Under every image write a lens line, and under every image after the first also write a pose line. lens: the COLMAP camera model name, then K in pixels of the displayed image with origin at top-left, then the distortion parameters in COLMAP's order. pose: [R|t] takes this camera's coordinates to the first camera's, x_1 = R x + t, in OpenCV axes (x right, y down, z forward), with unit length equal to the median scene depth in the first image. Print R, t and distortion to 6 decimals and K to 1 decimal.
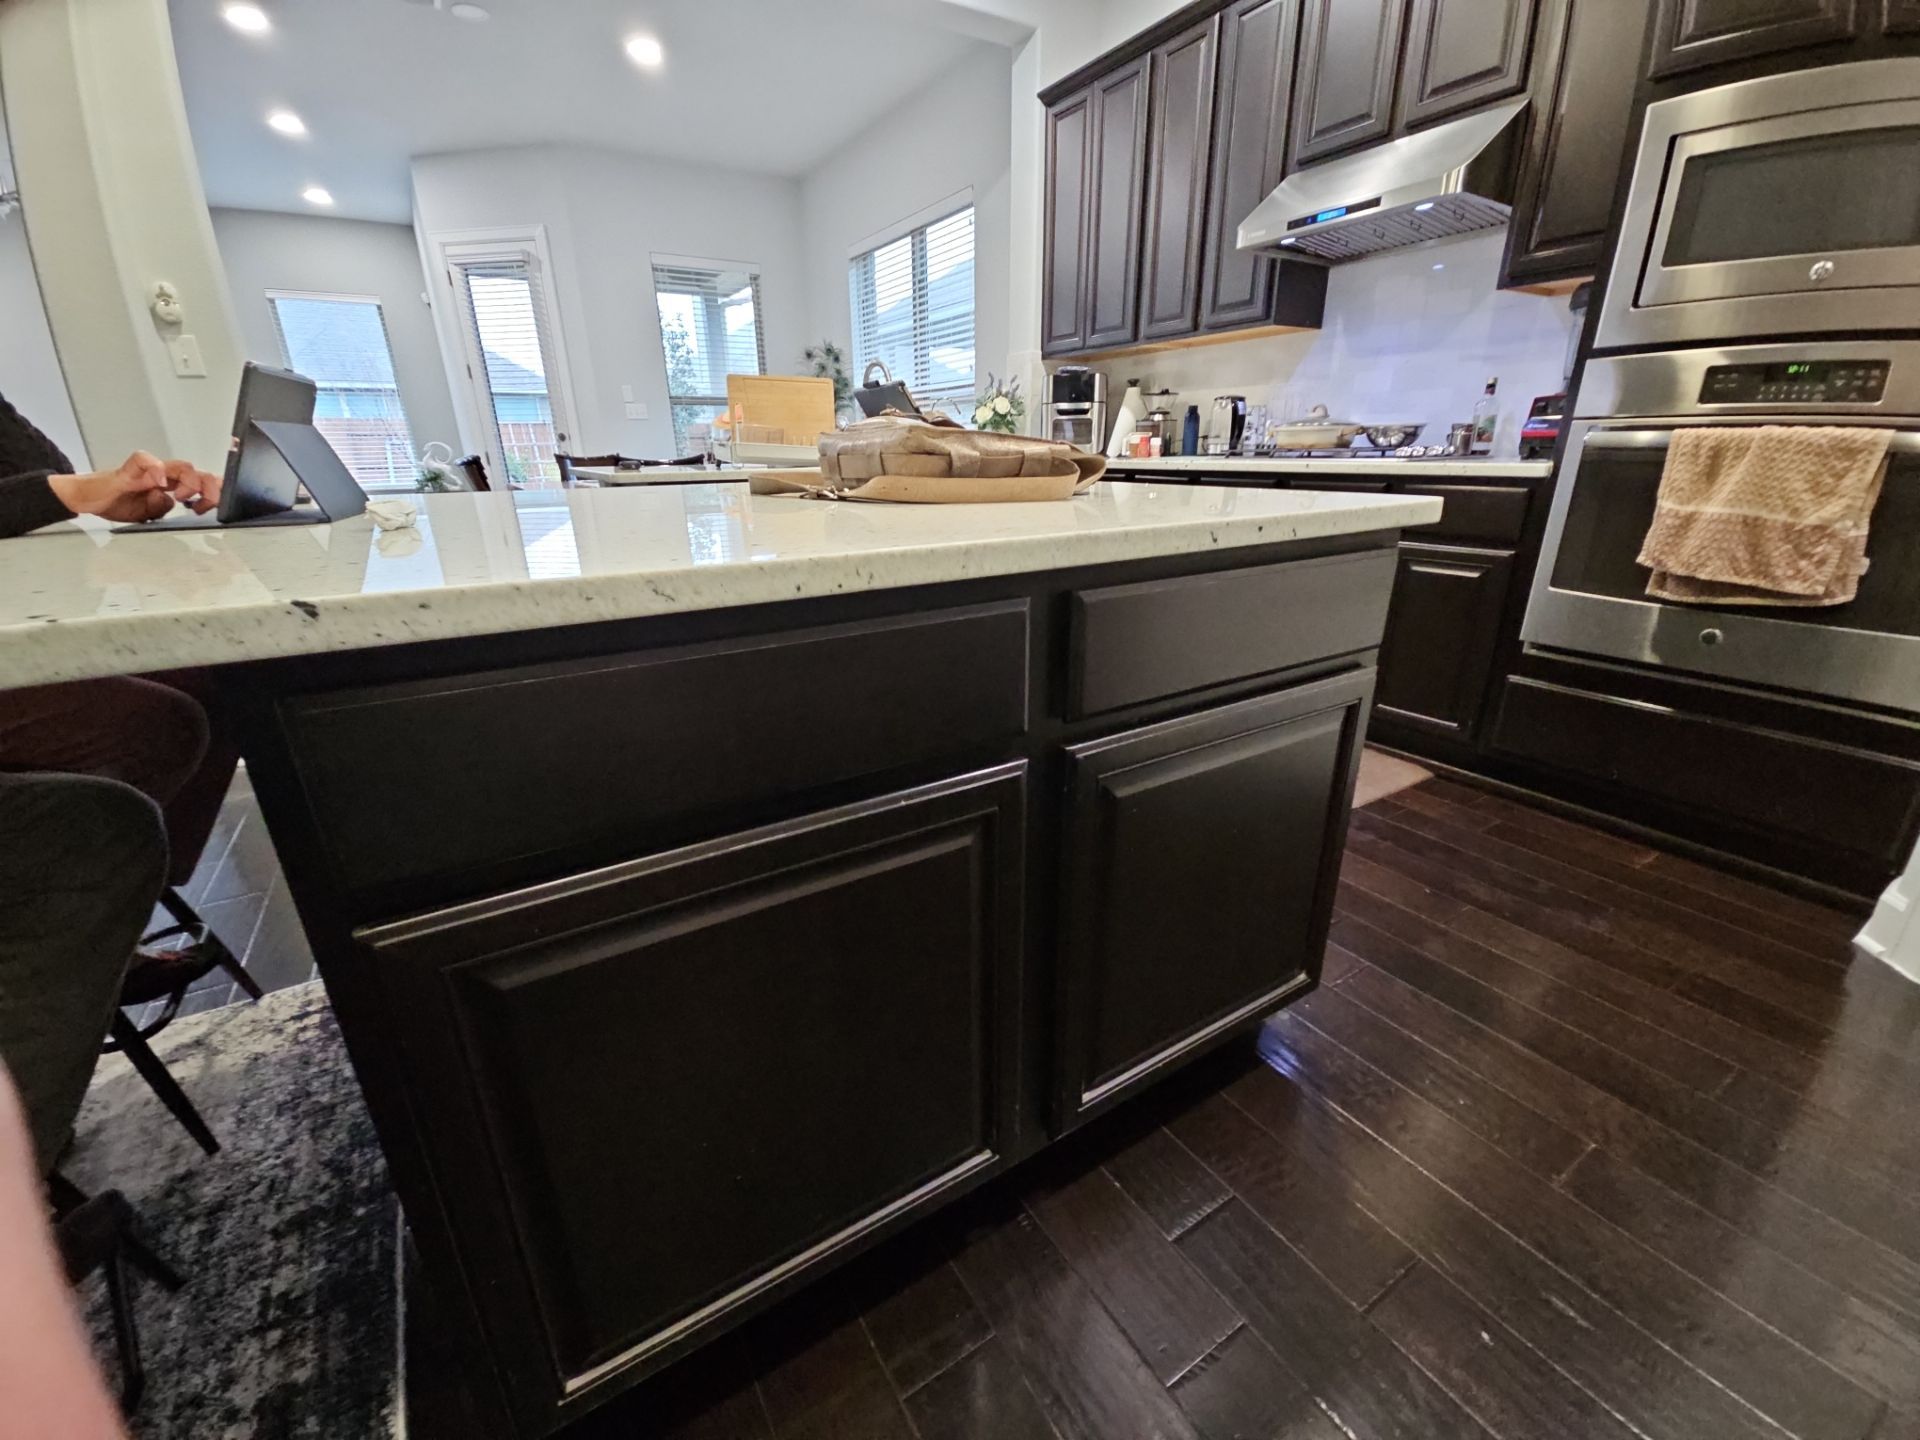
lens RADIAL K [[800.3, 0, 966.9], [0, 800.3, 731.1], [0, 0, 1]] dist [0.013812, -0.001212]
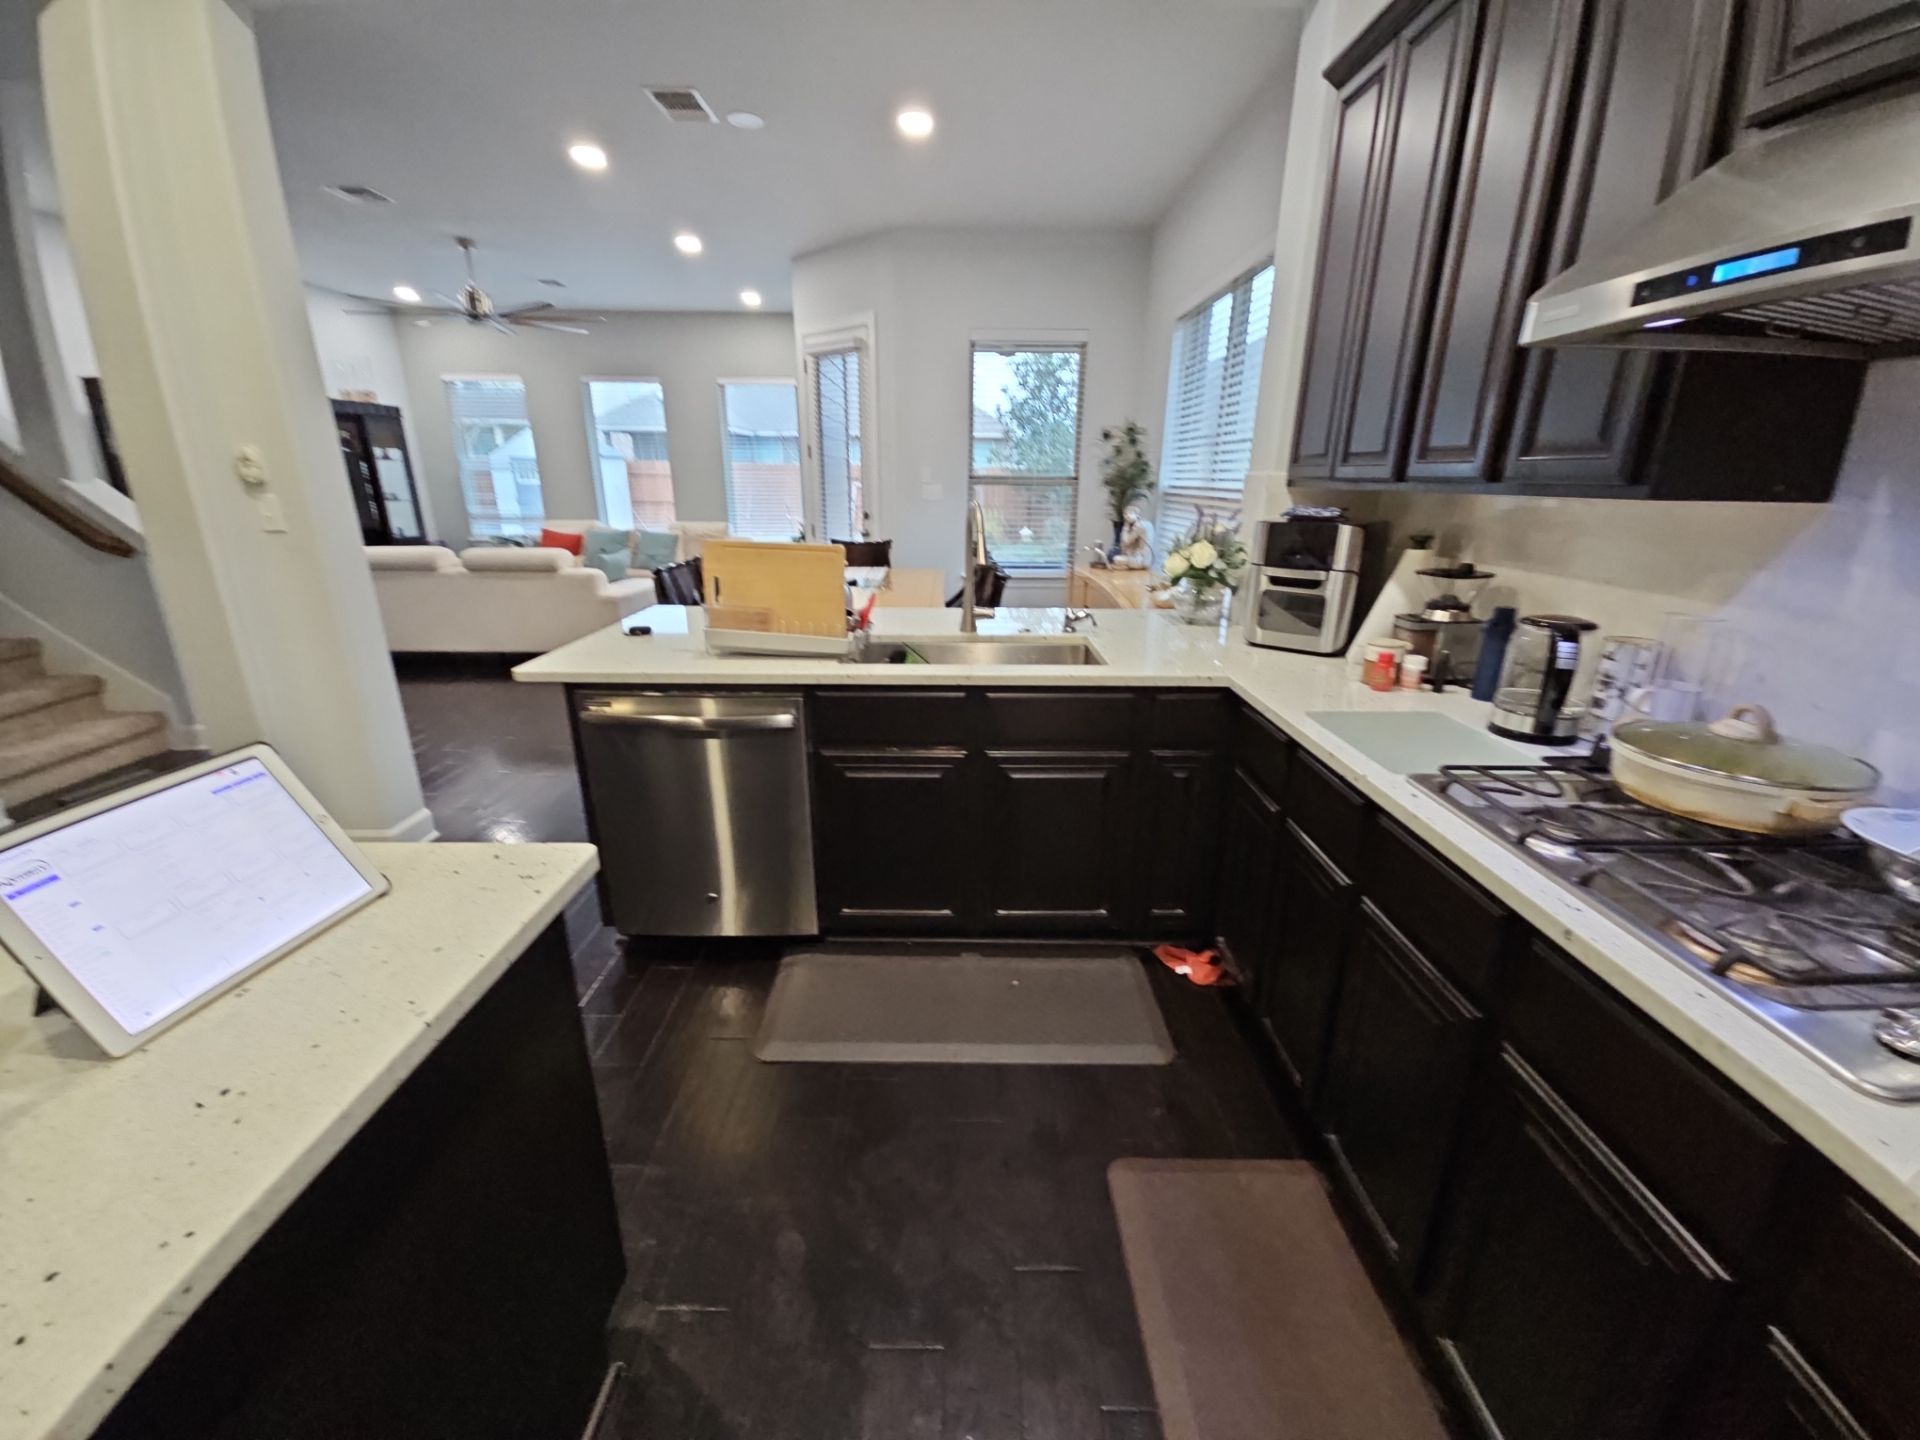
lens RADIAL K [[800.3, 0, 967.0], [0, 800.3, 729.3], [0, 0, 1]] dist [0.013812, -0.001212]
pose [[0.855709, 0.176641, -0.486375, 0.242801], [-0.192643, 0.981115, 0.017391, -0.262512], [0.480261, 0.078815, 0.873577, 0.377096]]
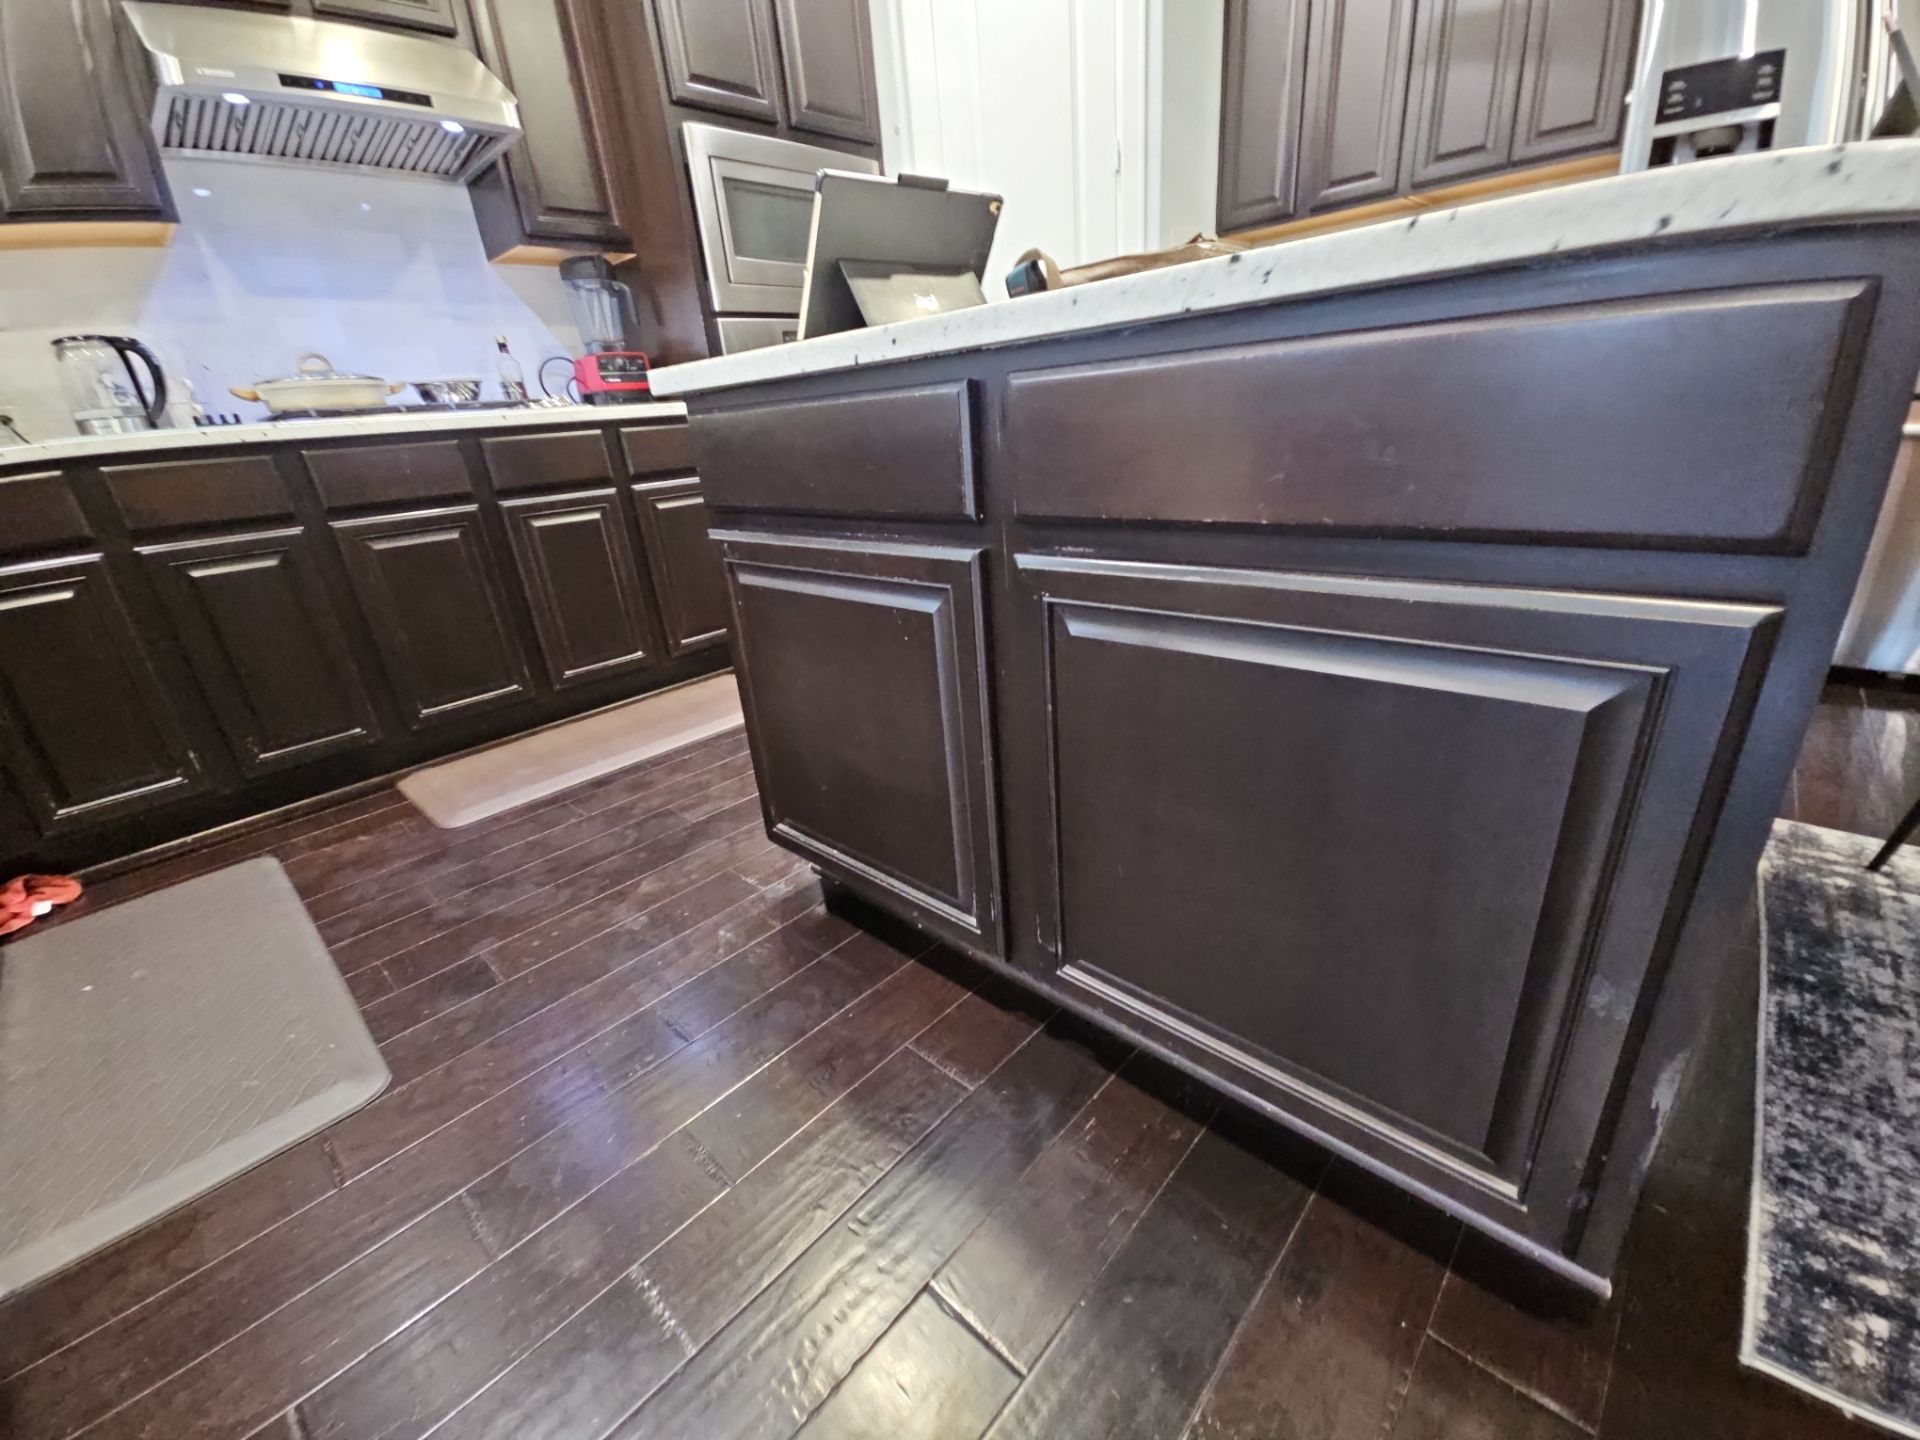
lens RADIAL K [[800.3, 0, 954.6], [0, 800.3, 715.4], [0, 0, 1]] dist [0.013812, -0.001212]
pose [[-0.243100, -0.339285, 0.908729, -0.390318], [0.404477, 0.816043, 0.412883, -0.166676], [-0.881647, 0.467932, -0.061147, 0.555421]]
